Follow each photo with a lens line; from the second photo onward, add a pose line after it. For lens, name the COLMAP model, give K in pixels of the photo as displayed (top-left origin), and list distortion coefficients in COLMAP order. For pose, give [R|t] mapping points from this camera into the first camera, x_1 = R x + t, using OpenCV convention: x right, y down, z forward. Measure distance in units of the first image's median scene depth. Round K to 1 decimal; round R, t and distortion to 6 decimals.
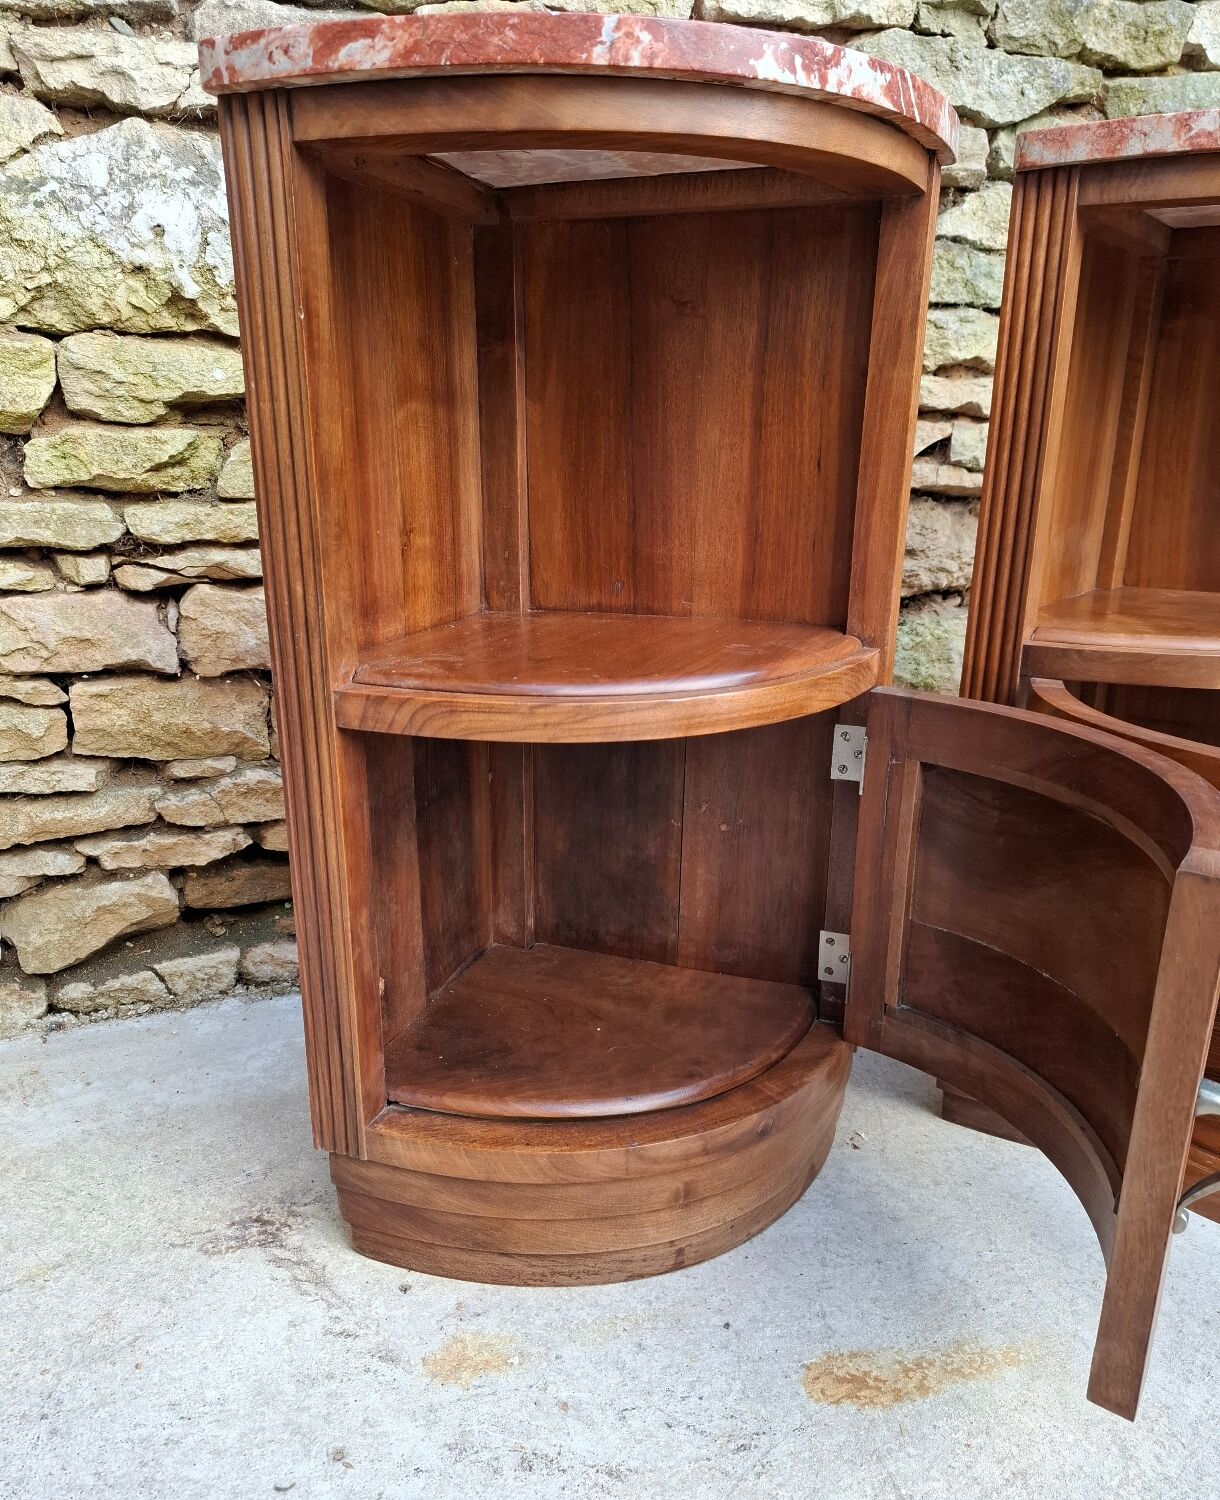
lens RADIAL K [[1128.7, 0, 605.5], [0, 1128.7, 805.2], [0, 0, 1]] dist [0.046844, -0.039033]
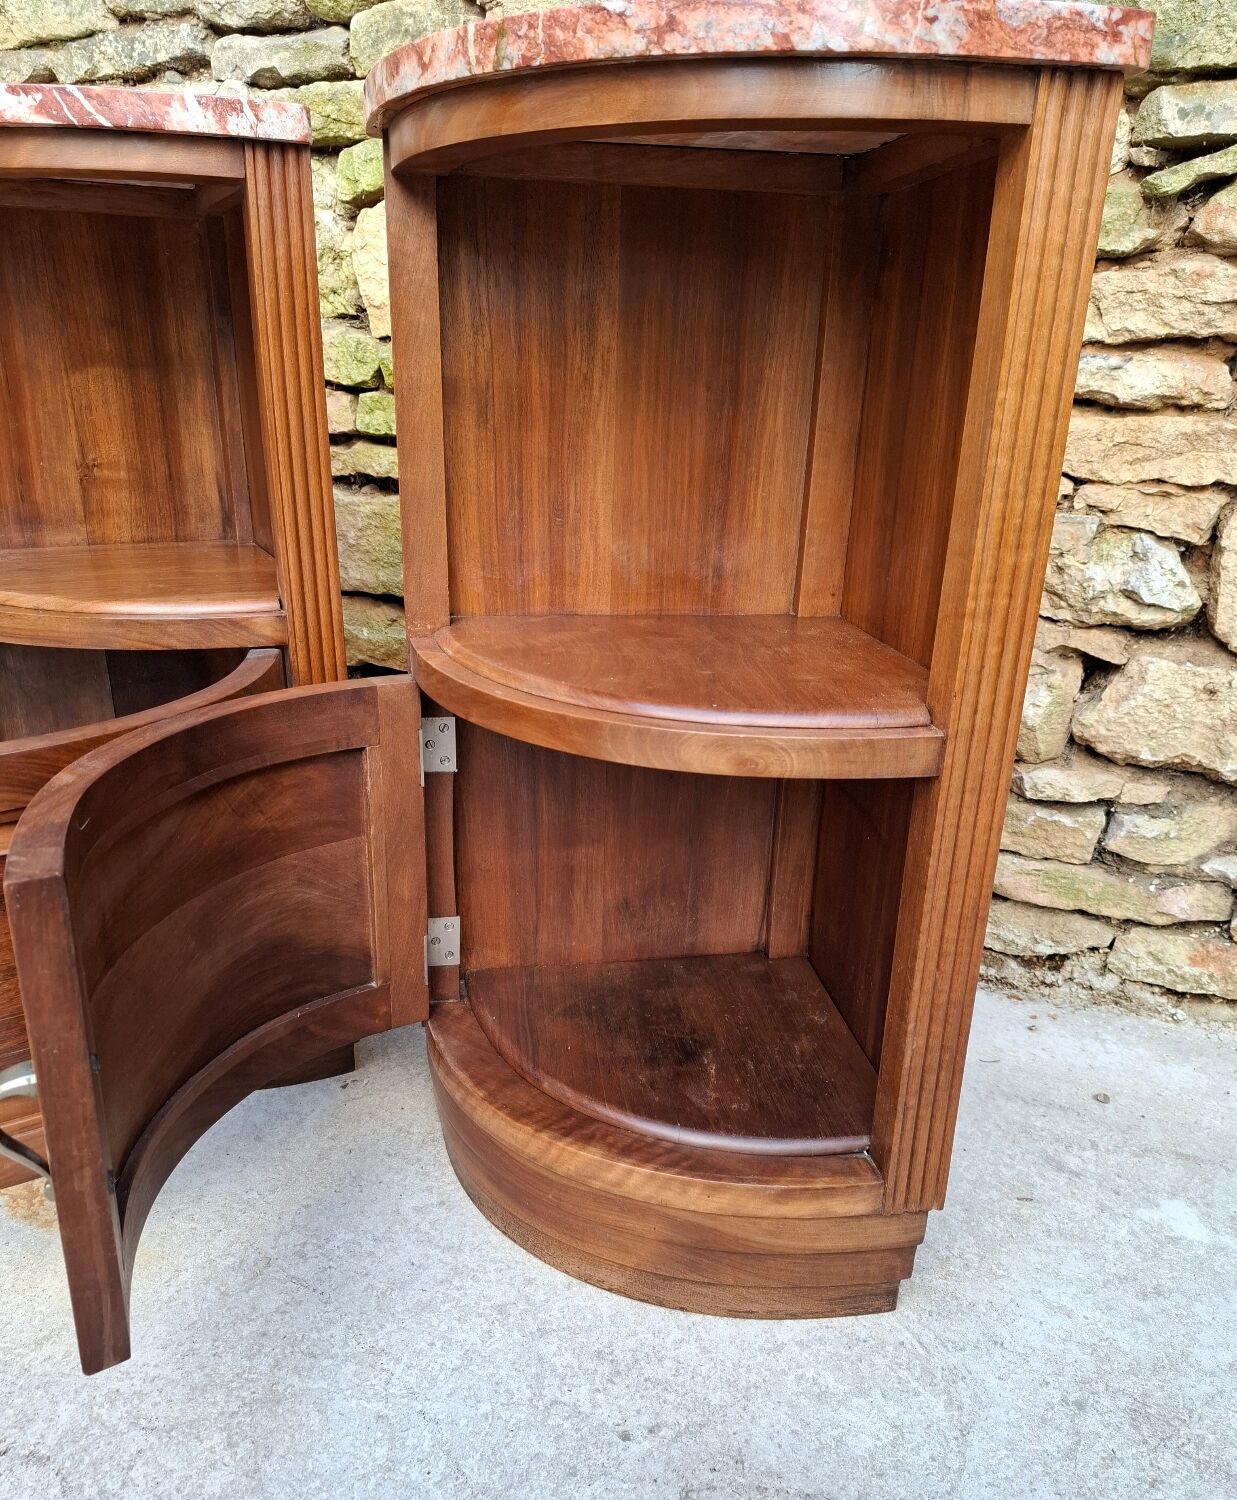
lens RADIAL K [[1149.6, 0, 618.7], [0, 1149.6, 808.0], [0, 0, 1]] dist [0.042376, -0.034910]
pose [[0.724210, 0.265780, -0.636302, 0.918318], [-0.231608, 0.962887, 0.138587, -0.143266], [0.649521, 0.047007, 0.758889, 0.298798]]
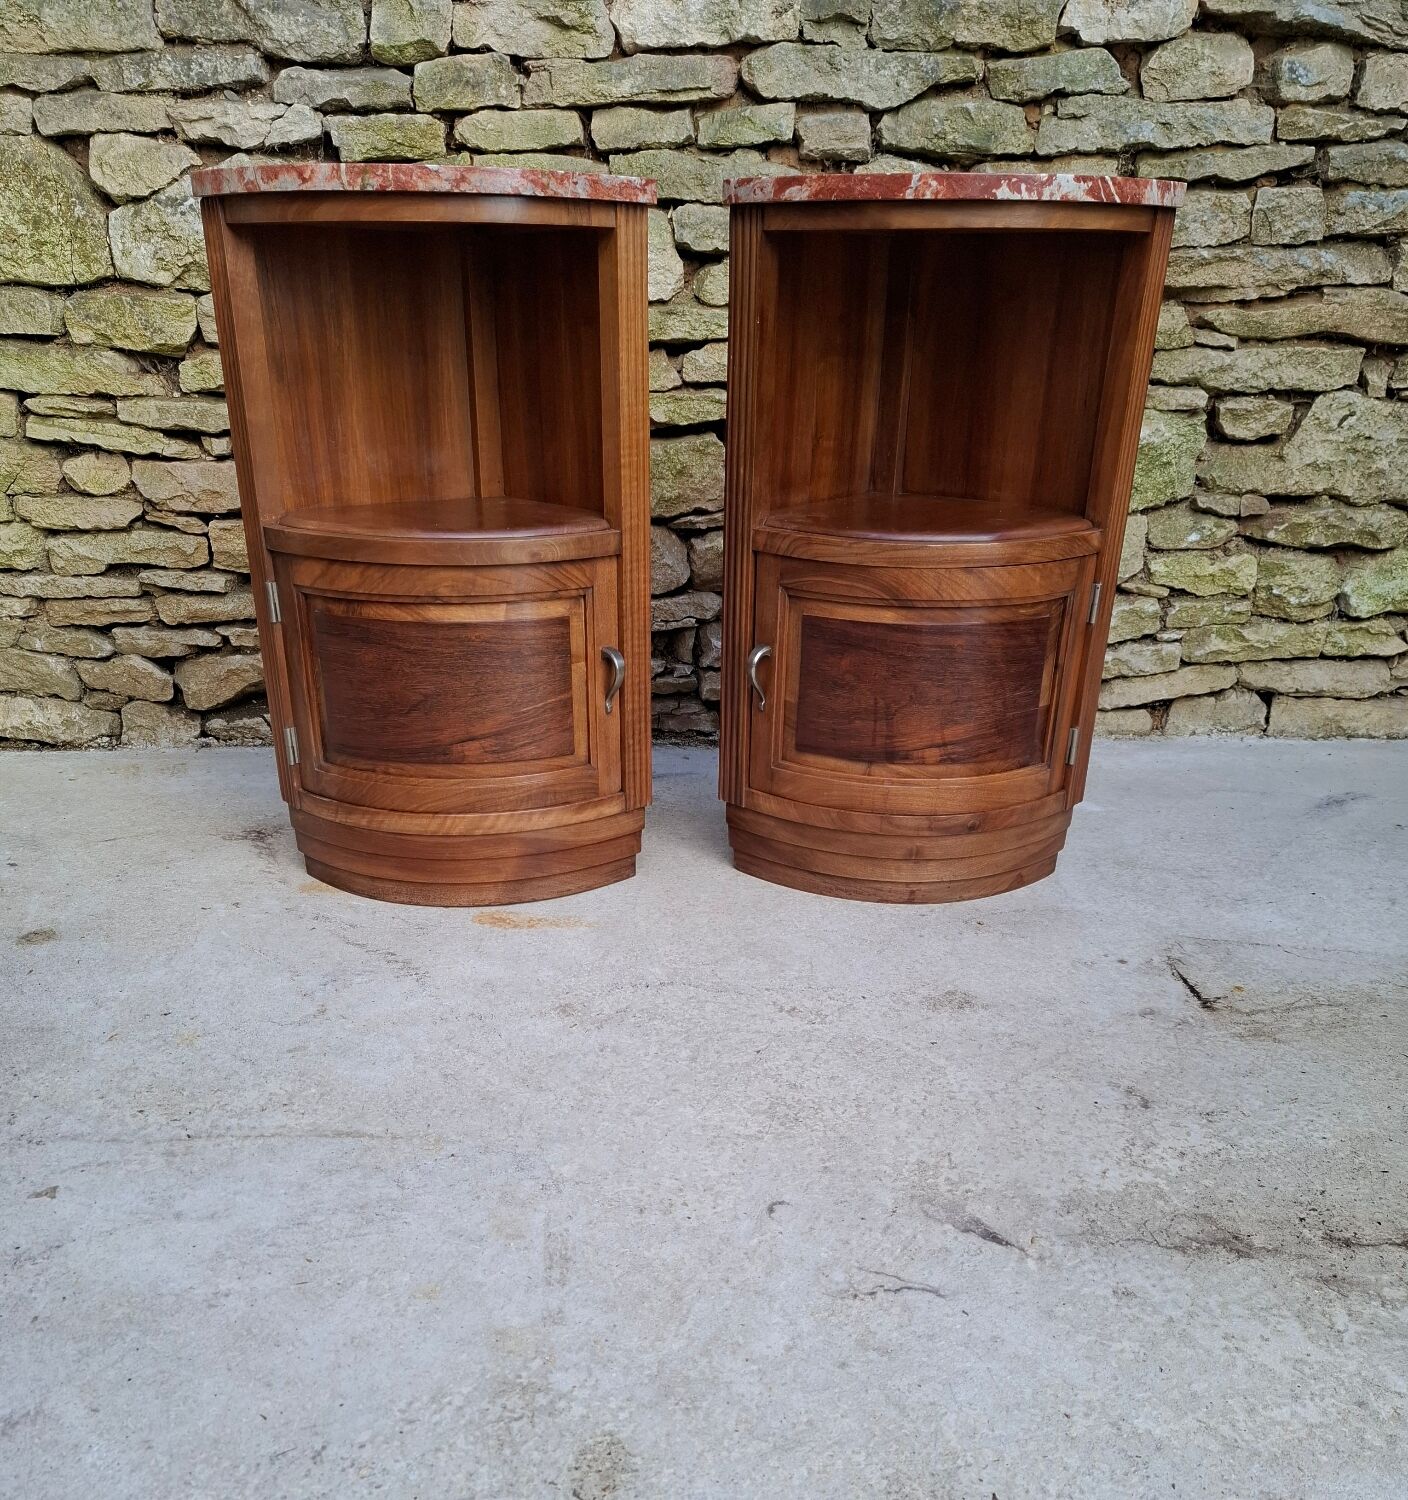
lens RADIAL K [[1305.6, 0, 696.2], [0, 1305.6, 924.5], [0, 0, 1]] dist [0.055887, -0.050029]
pose [[0.957470, 0.130609, -0.257277, 0.727791], [-0.095296, 0.984789, 0.145290, 0.116488], [0.272340, -0.114593, 0.955353, -0.640609]]
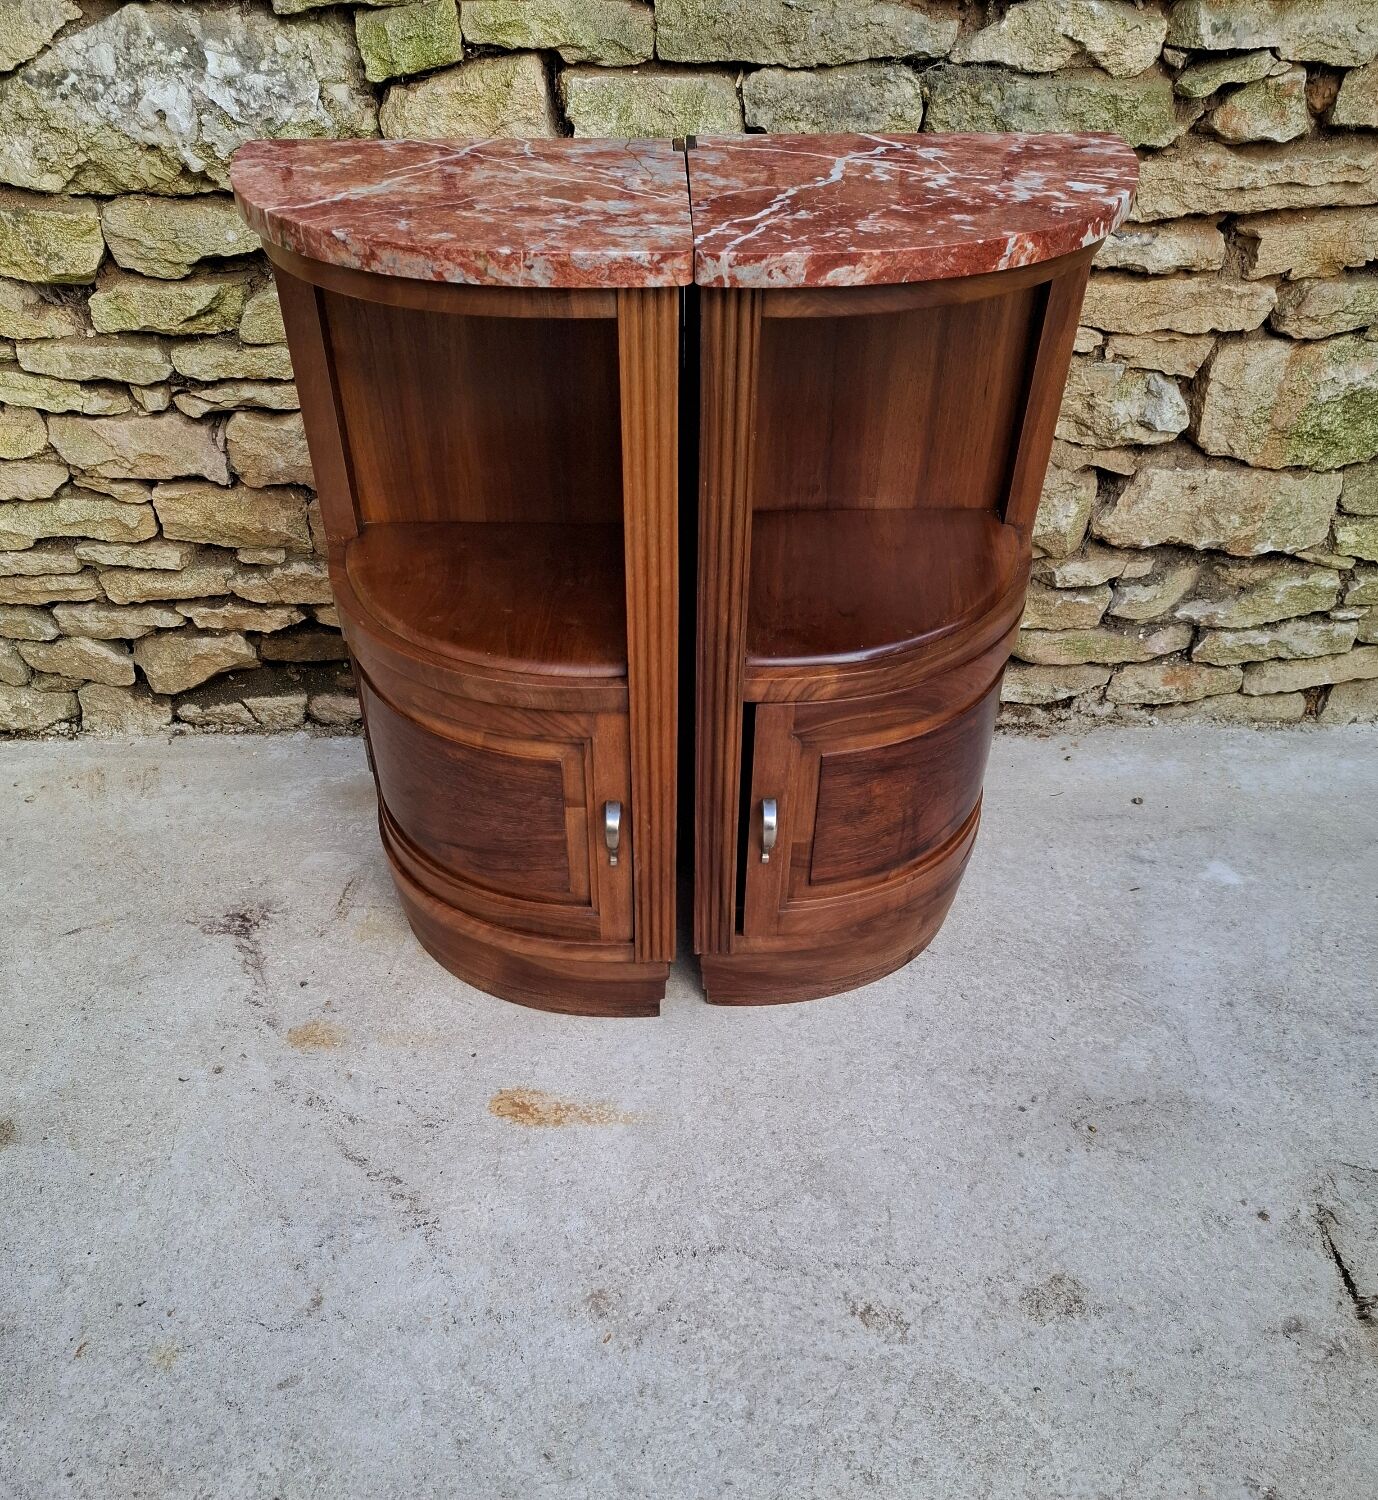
lens RADIAL K [[1285.3, 0, 680.8], [0, 1285.3, 919.4], [0, 0, 1]] dist [0.022451, -0.012224]
pose [[0.945058, 0.220547, -0.241297, 0.542283], [-0.099436, 0.897096, 0.430502, -0.352175], [0.311412, -0.382856, 0.869738, -0.258621]]
